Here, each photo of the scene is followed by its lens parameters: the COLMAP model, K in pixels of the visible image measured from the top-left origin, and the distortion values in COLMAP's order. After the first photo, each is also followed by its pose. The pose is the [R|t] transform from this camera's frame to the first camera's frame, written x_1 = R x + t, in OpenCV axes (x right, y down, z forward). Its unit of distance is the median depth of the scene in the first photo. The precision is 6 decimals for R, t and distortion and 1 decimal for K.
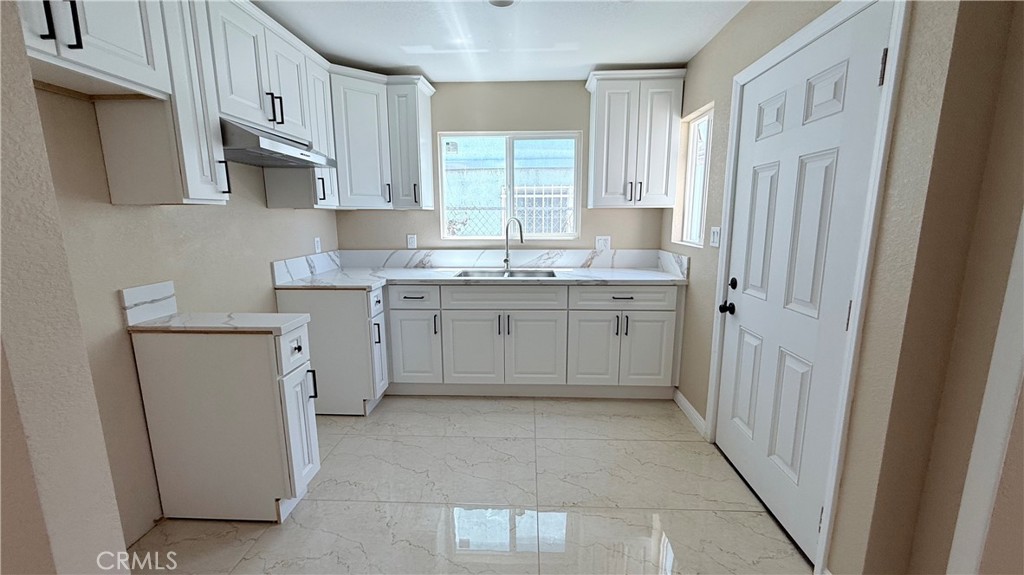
lens RADIAL K [[408.3, 0, 511.6], [0, 408.3, 290.1], [0, 0, 1]] dist [0.000699, -0.000366]
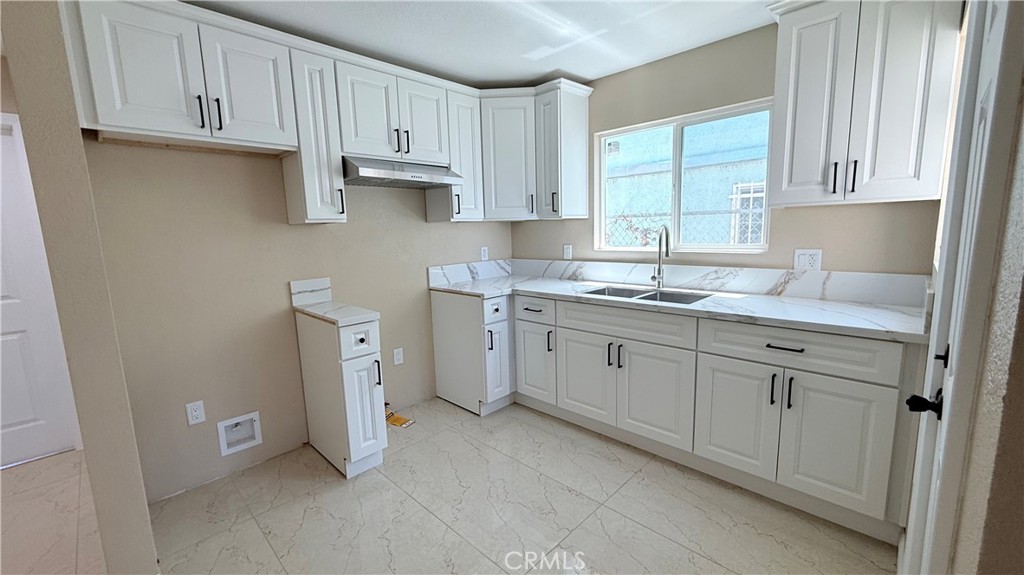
lens RADIAL K [[408.3, 0, 511.9], [0, 408.3, 290.1], [0, 0, 1]] dist [0.000699, -0.000366]
pose [[0.744925, 0.081322, -0.662174, 0.361921], [-0.094045, 0.995432, 0.016452, -0.039907], [0.660487, 0.050018, 0.749170, 0.237414]]
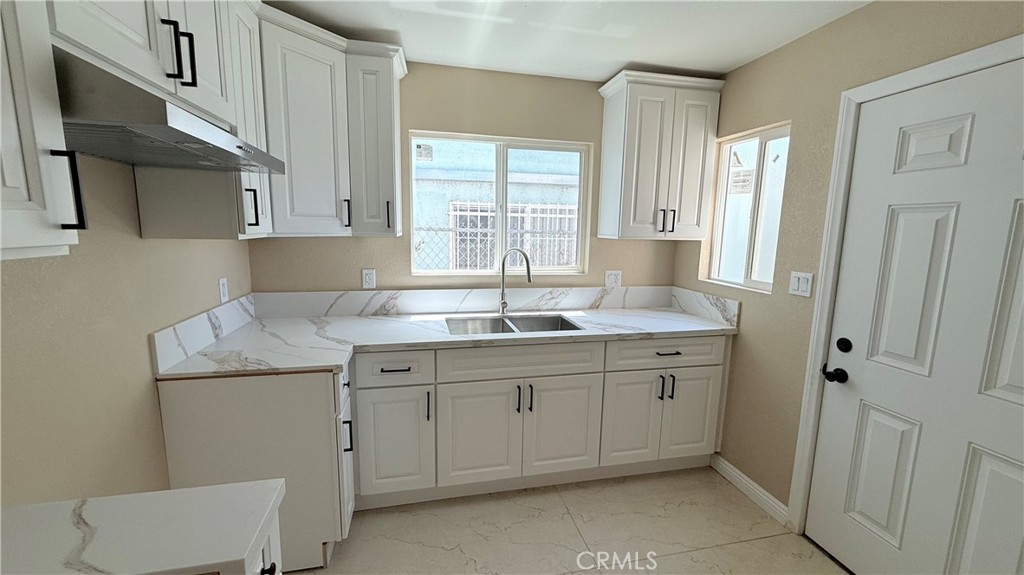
lens RADIAL K [[408.3, 0, 511.2], [0, 408.3, 289.8], [0, 0, 1]] dist [0.000699, -0.000366]
pose [[0.964571, -0.018158, 0.263196, -0.231094], [0.024355, 0.999497, -0.020298, -0.095407], [-0.262695, 0.025989, 0.964529, 0.296160]]
